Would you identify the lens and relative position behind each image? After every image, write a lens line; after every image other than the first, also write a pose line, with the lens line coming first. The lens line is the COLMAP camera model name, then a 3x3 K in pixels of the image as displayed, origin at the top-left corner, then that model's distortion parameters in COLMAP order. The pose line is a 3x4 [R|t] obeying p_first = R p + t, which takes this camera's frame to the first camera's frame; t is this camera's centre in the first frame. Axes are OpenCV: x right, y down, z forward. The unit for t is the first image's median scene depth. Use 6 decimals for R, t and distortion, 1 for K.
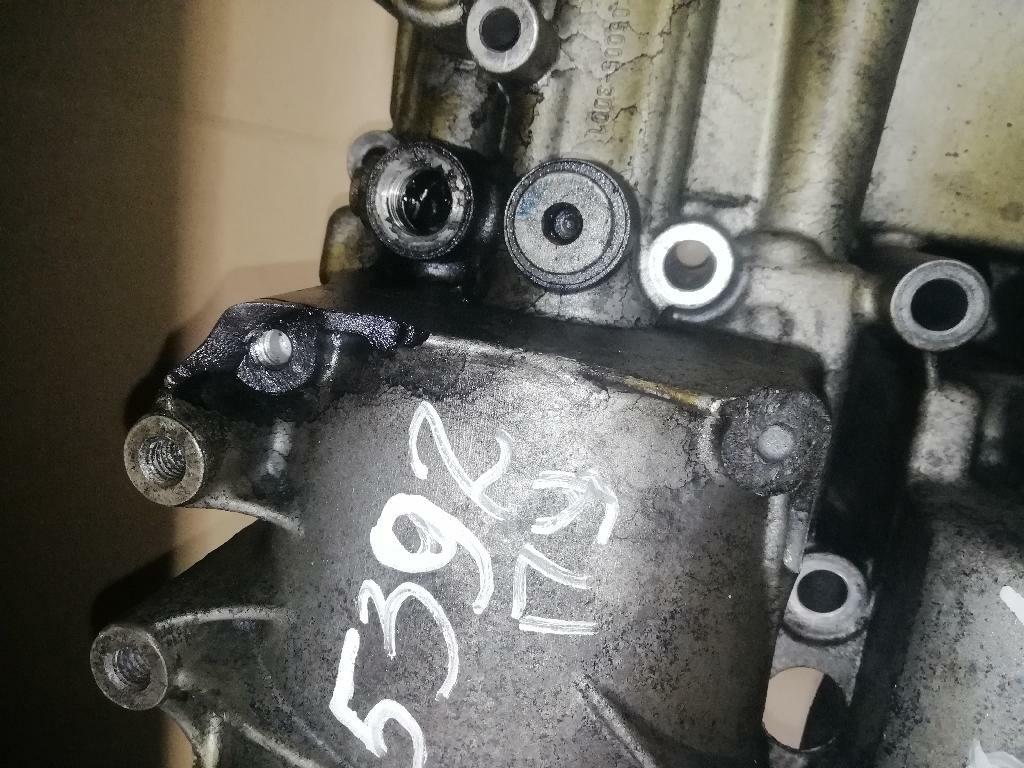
lens RADIAL K [[778.7, 0, 513.7], [0, 778.7, 381.6], [0, 0, 1]] dist [0.001636, 0.011209]
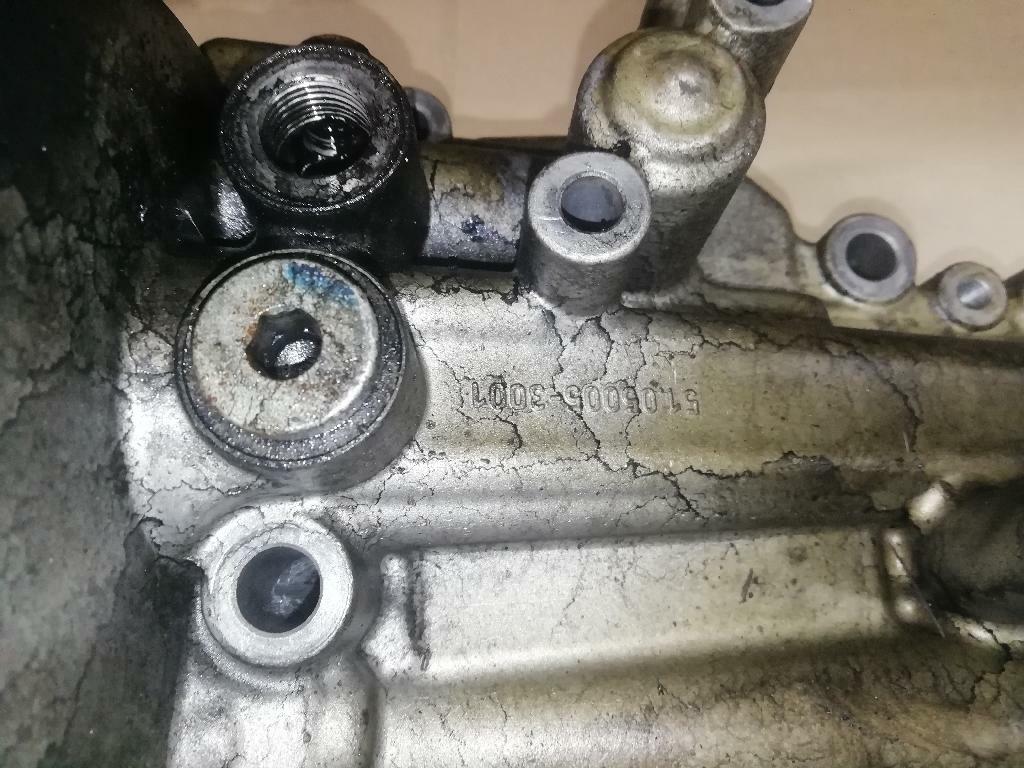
lens RADIAL K [[778.7, 0, 510.2], [0, 778.7, 384.8], [0, 0, 1]] dist [0.001636, 0.011209]
pose [[0.173413, 0.984822, -0.007273, 0.109053], [-0.948310, 0.164981, -0.271089, -0.178791], [-0.265775, 0.053907, 0.962527, 0.386737]]
